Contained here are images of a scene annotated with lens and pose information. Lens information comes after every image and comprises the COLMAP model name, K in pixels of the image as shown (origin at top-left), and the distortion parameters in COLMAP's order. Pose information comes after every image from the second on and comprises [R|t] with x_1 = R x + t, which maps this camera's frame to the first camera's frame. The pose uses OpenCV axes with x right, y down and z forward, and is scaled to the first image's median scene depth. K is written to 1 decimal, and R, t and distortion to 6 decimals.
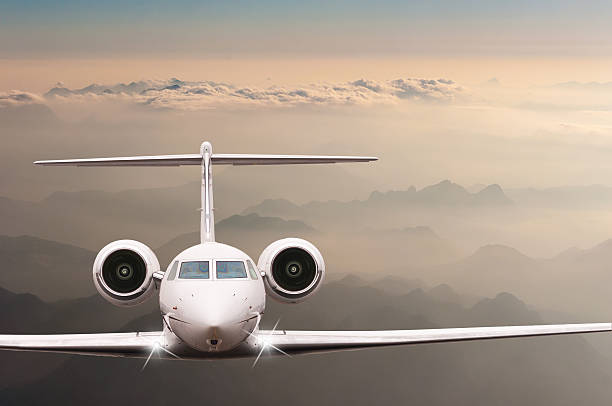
lens RADIAL K [[624.7, 0, 306.0], [0, 624.7, 203.0], [0, 0, 1]] dist [0.007266, -0.000589]
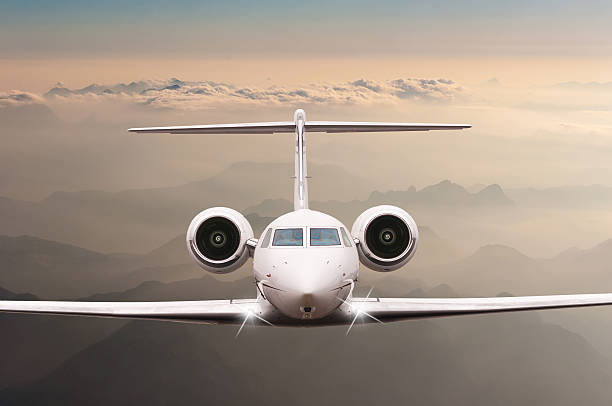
lens RADIAL K [[624.7, 0, 306.0], [0, 624.7, 203.0], [0, 0, 1]] dist [0.007266, -0.000589]
pose [[1.000000, -0.000015, 0.000067, -0.149895], [0.000015, 1.000000, -0.000025, 0.052222], [-0.000067, 0.000025, 1.000000, -0.000011]]
